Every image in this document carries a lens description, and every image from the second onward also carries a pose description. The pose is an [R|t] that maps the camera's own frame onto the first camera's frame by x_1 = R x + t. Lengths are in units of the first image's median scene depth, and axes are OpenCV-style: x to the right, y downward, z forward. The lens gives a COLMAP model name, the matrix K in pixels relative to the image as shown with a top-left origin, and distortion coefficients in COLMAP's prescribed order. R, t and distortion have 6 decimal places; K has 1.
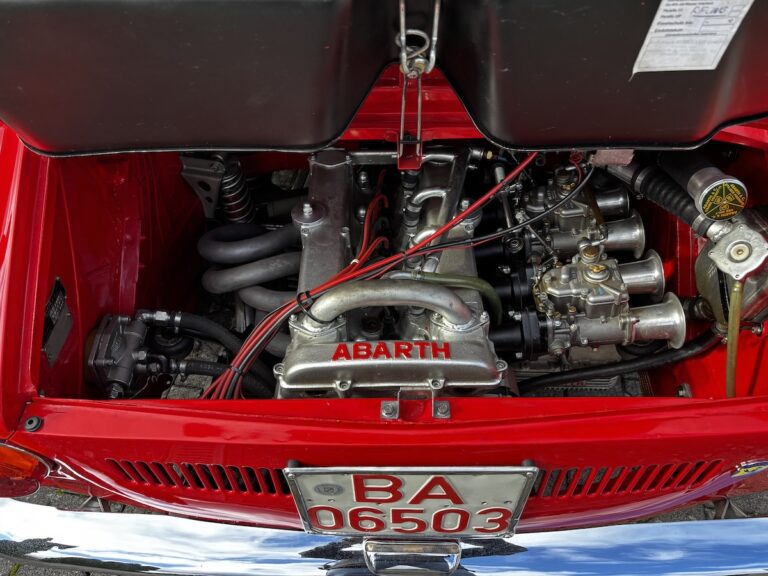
lens RADIAL K [[579.0, 0, 384.7], [0, 579.0, 292.7], [0, 0, 1]] dist [0.001018, -0.006626]
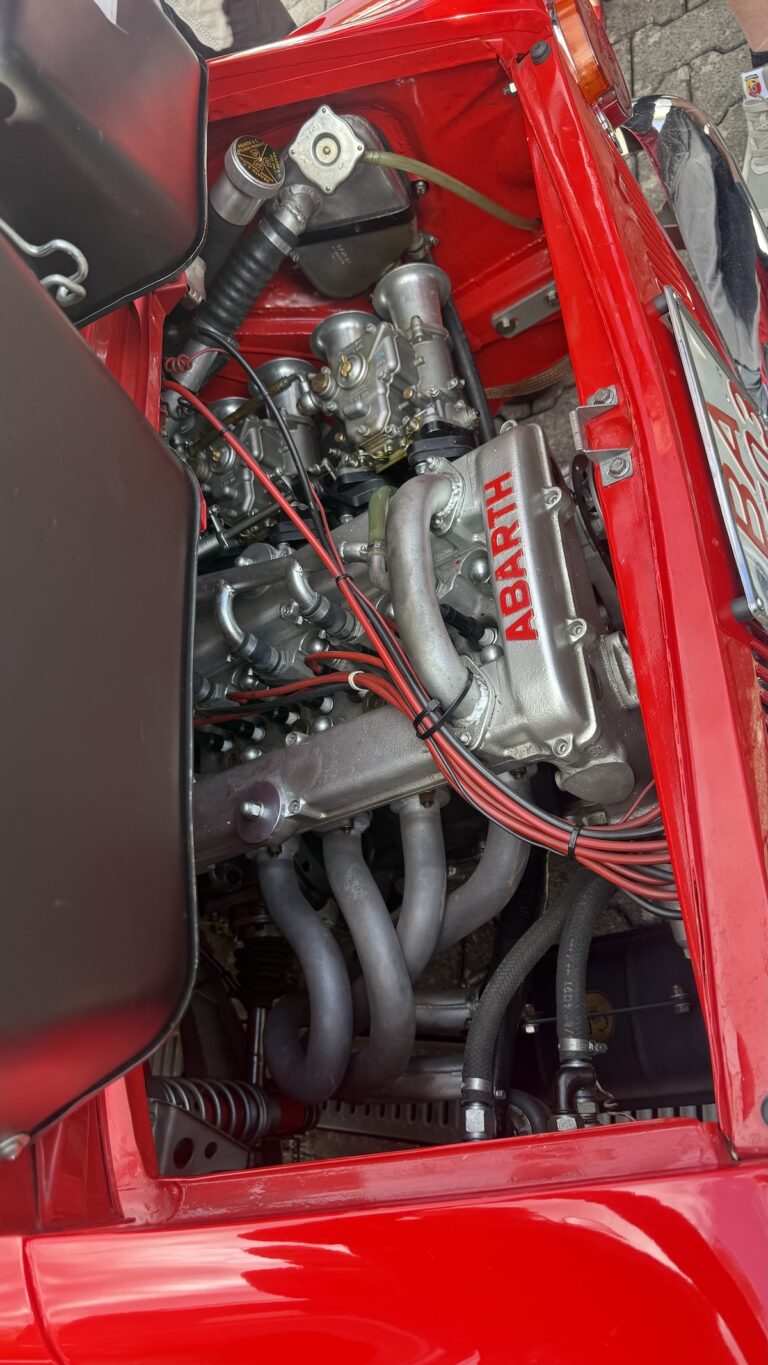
lens RADIAL K [[955.0, 0, 384.0], [0, 955.0, 682.5], [0, 0, 1]] dist [0.003174, -0.001592]
pose [[-0.062746, -0.892576, 0.446509, -0.535419], [0.996852, -0.034321, 0.071475, -0.102404], [-0.048472, 0.449588, 0.891920, 0.183986]]
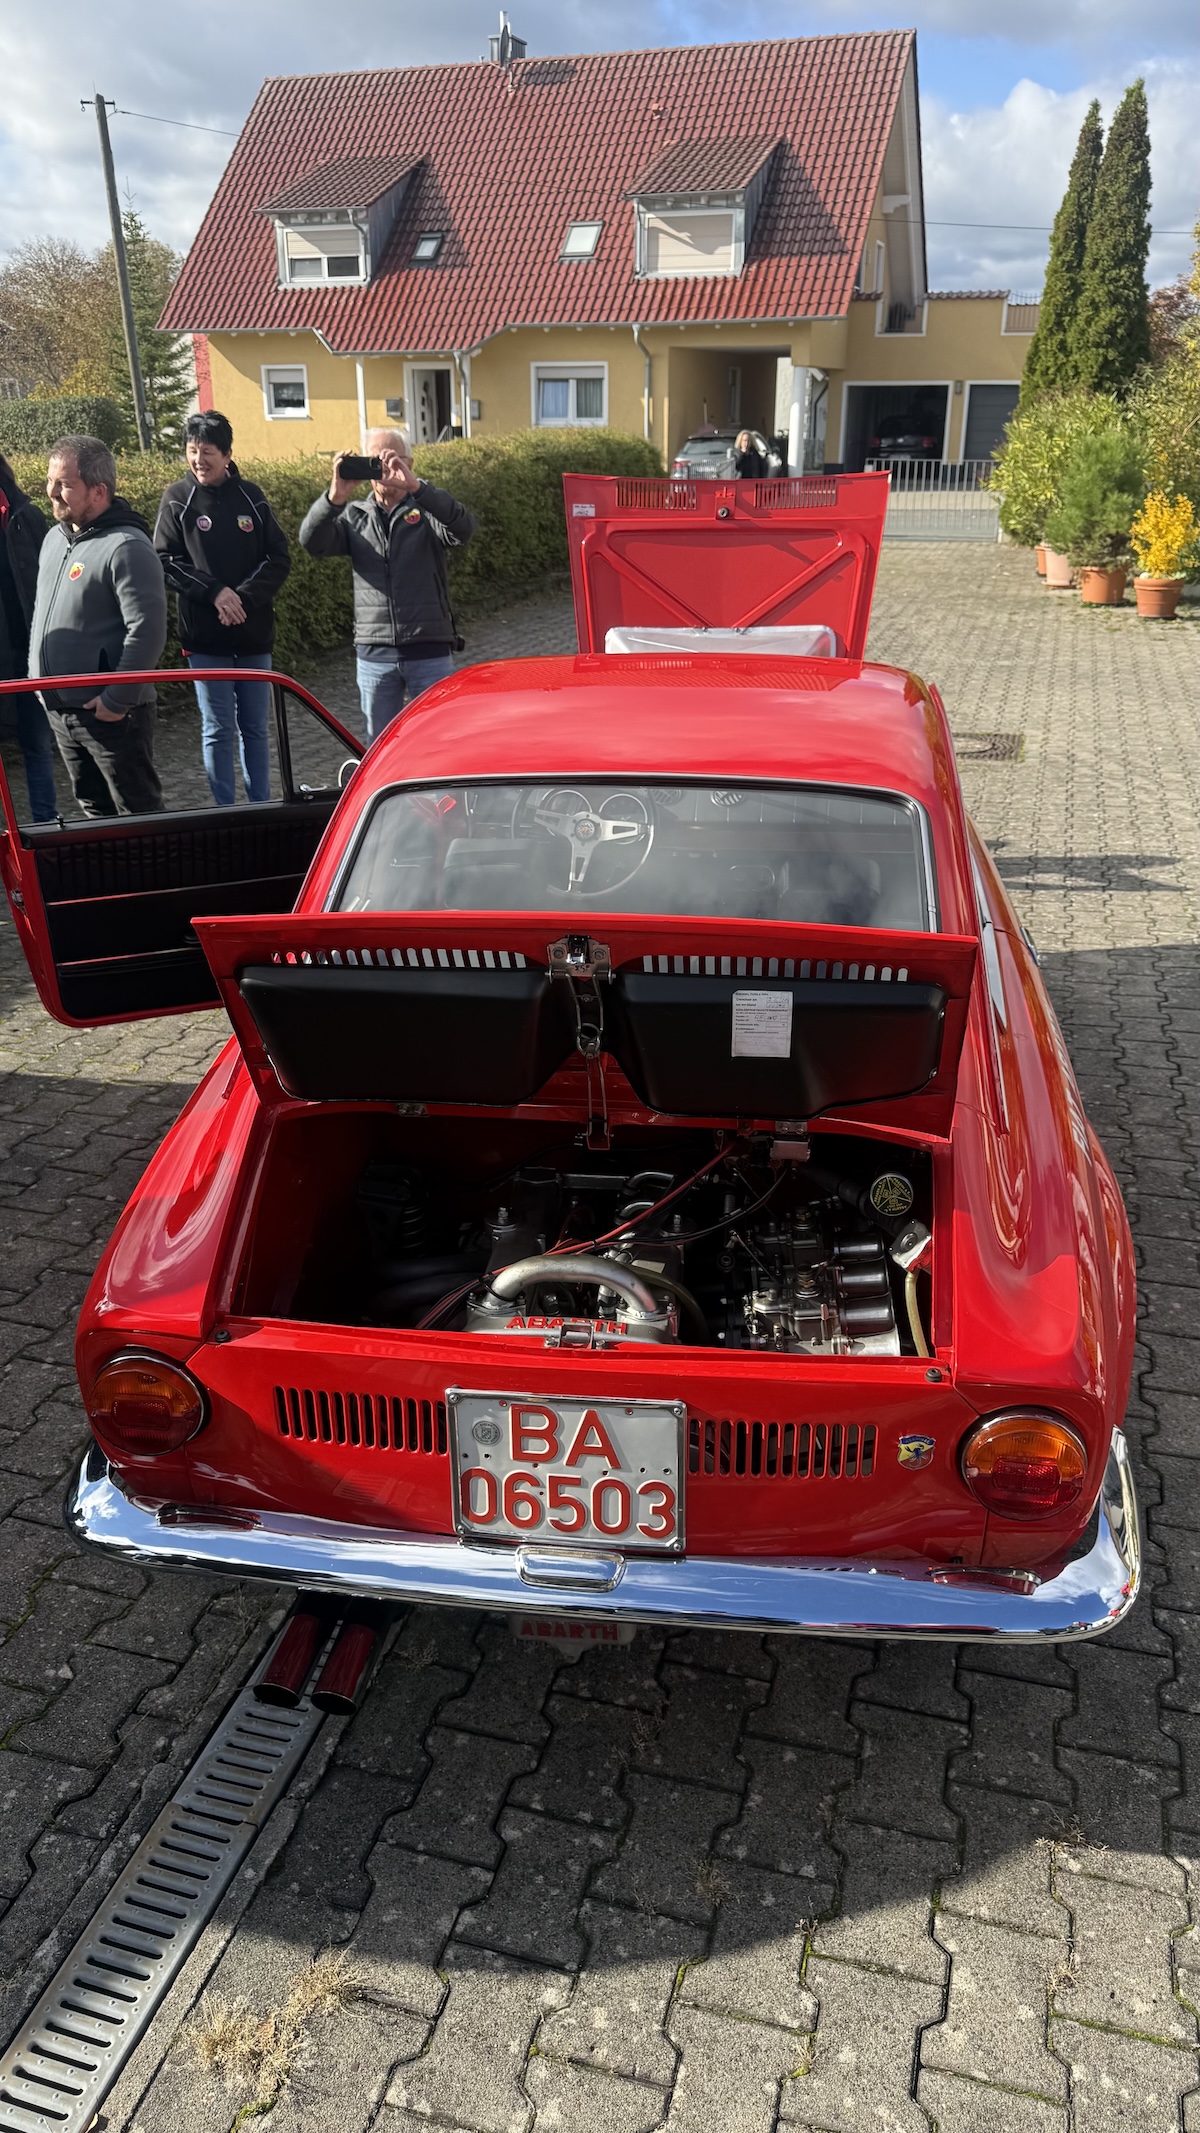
lens RADIAL K [[1492.2, 0, 600.0], [0, 1492.2, 1066.5], [0, 0, 1]] dist [0.003174, -0.001592]
pose [[0.993109, 0.056688, -0.102576, 0.300001], [-0.096418, 0.892747, -0.440122, 0.819040], [0.066625, 0.446979, 0.892060, -1.454280]]
